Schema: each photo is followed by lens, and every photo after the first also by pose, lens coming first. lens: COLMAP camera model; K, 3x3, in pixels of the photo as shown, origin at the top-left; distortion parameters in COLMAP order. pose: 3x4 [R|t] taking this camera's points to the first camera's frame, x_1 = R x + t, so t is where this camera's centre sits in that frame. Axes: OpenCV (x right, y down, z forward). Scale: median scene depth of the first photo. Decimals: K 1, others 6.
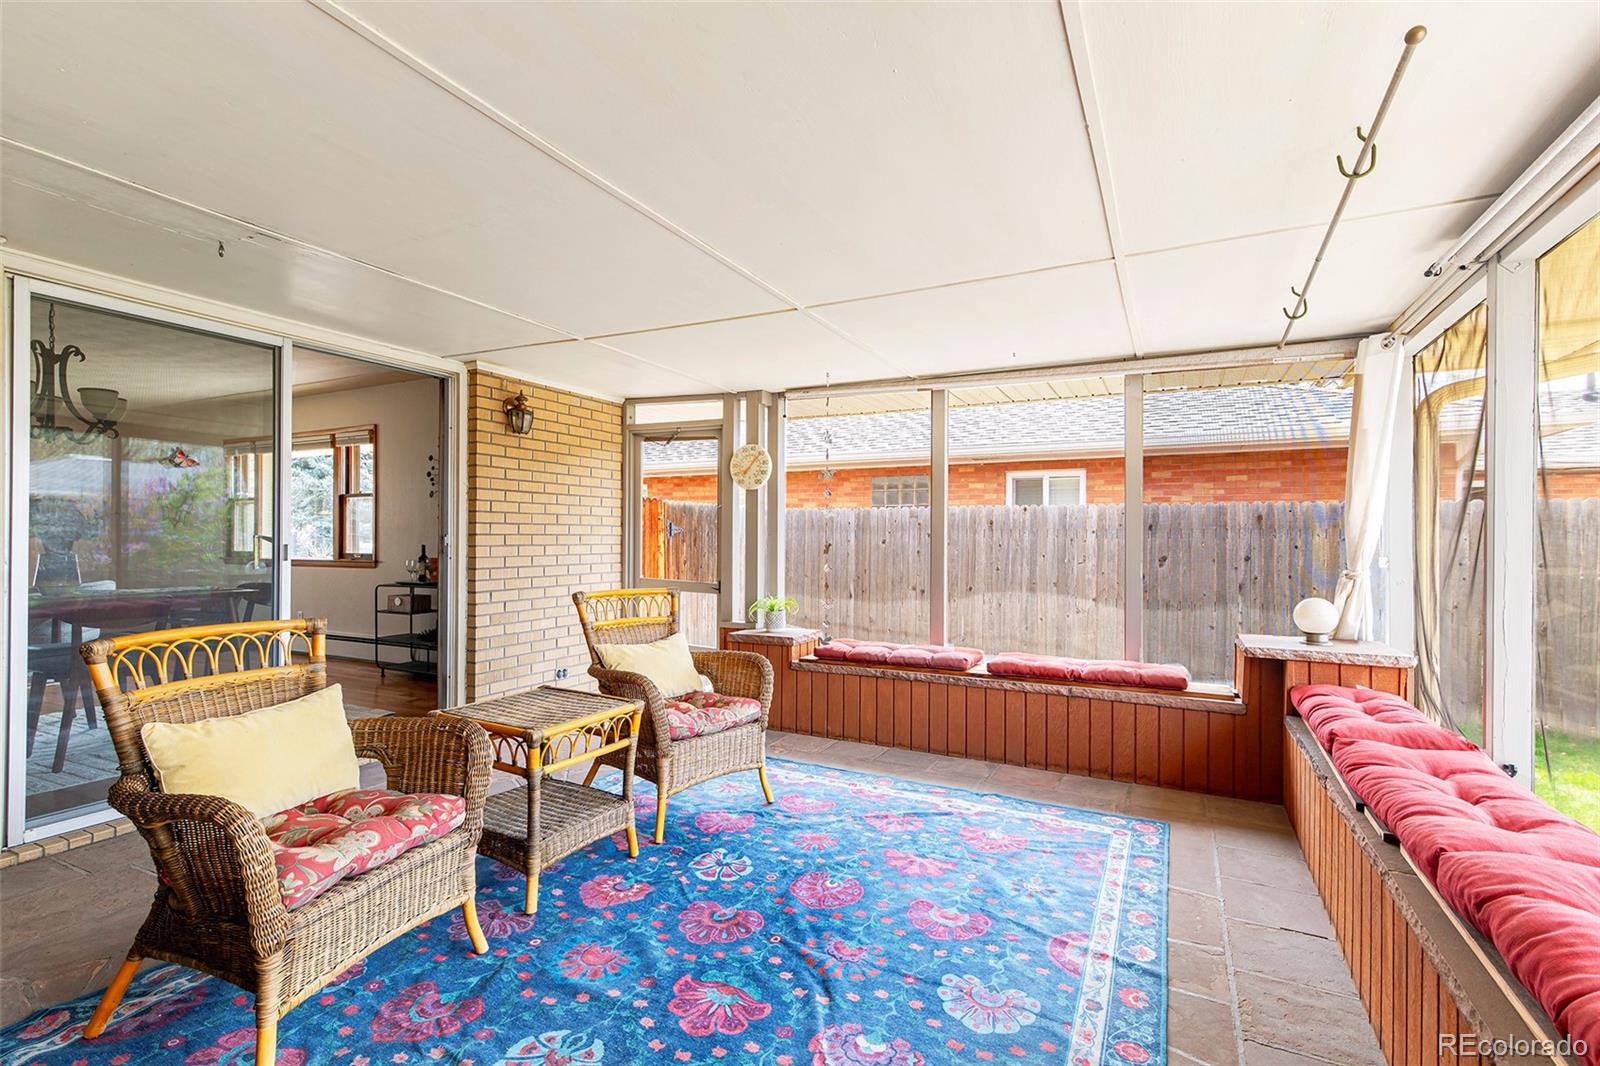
lens RADIAL K [[730.1, 0, 799.1], [0, 730.1, 540.7], [0, 0, 1]] dist [0.020588, -0.002566]
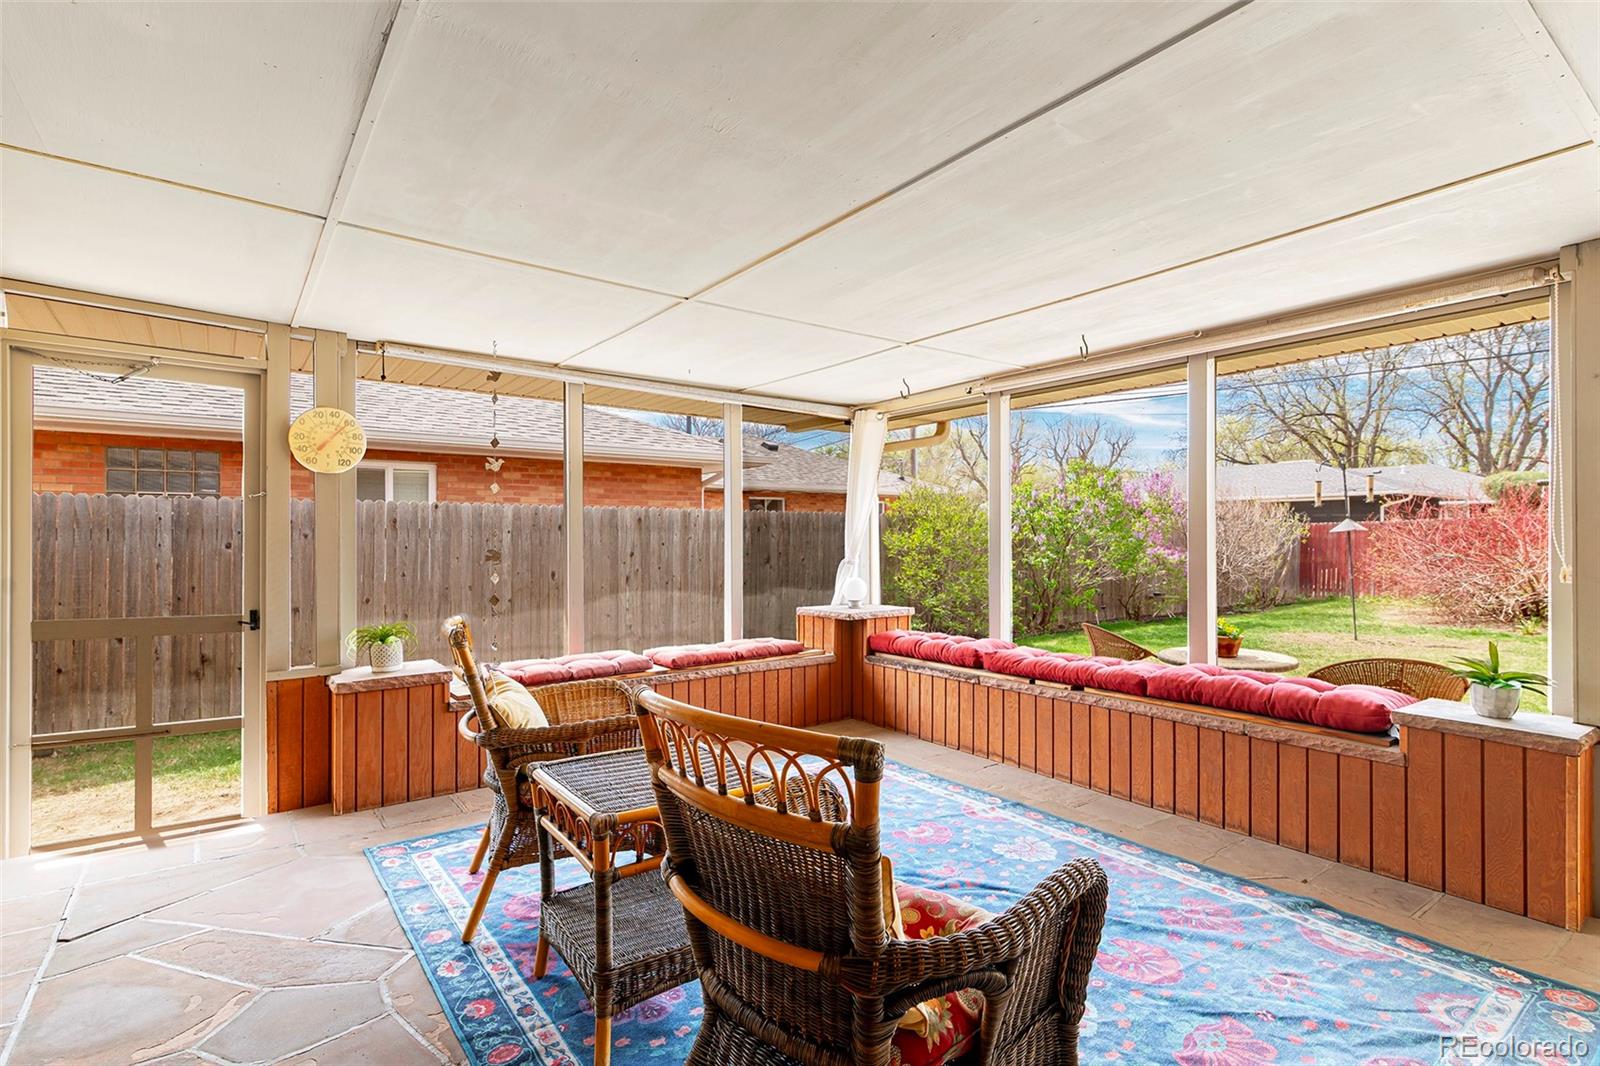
lens RADIAL K [[766.6, 0, 809.9], [0, 766.6, 532.3], [0, 0, 1]] dist [0.014064, 0.000062]
pose [[0.440731, -0.002466, 0.897636, -0.336770], [0.009449, 0.999954, -0.001893, -0.005297], [-0.897589, 0.009316, 0.440734, 0.174208]]
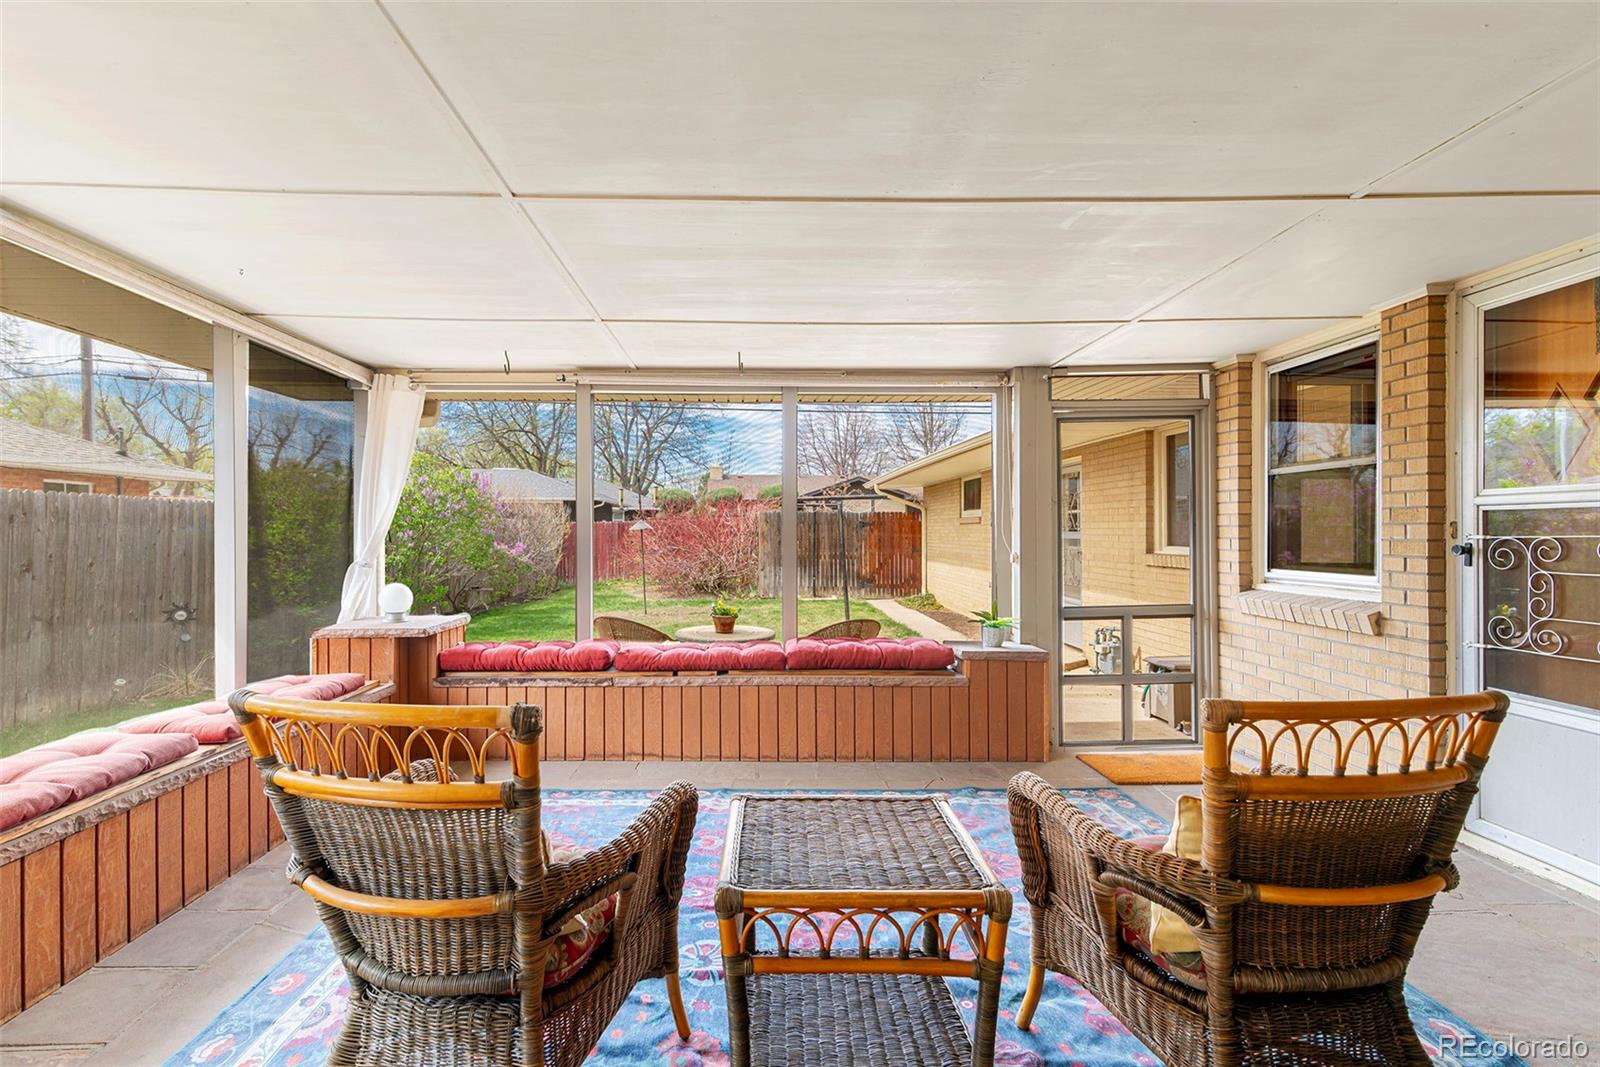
lens RADIAL K [[730.1, 0, 792.6], [0, 730.1, 528.9], [0, 0, 1]] dist [0.020588, -0.002566]
pose [[-0.453977, -0.002421, 0.891010, -0.295786], [-0.002630, 0.999996, 0.001377, -0.006220], [-0.891010, -0.001719, -0.453981, 0.436193]]
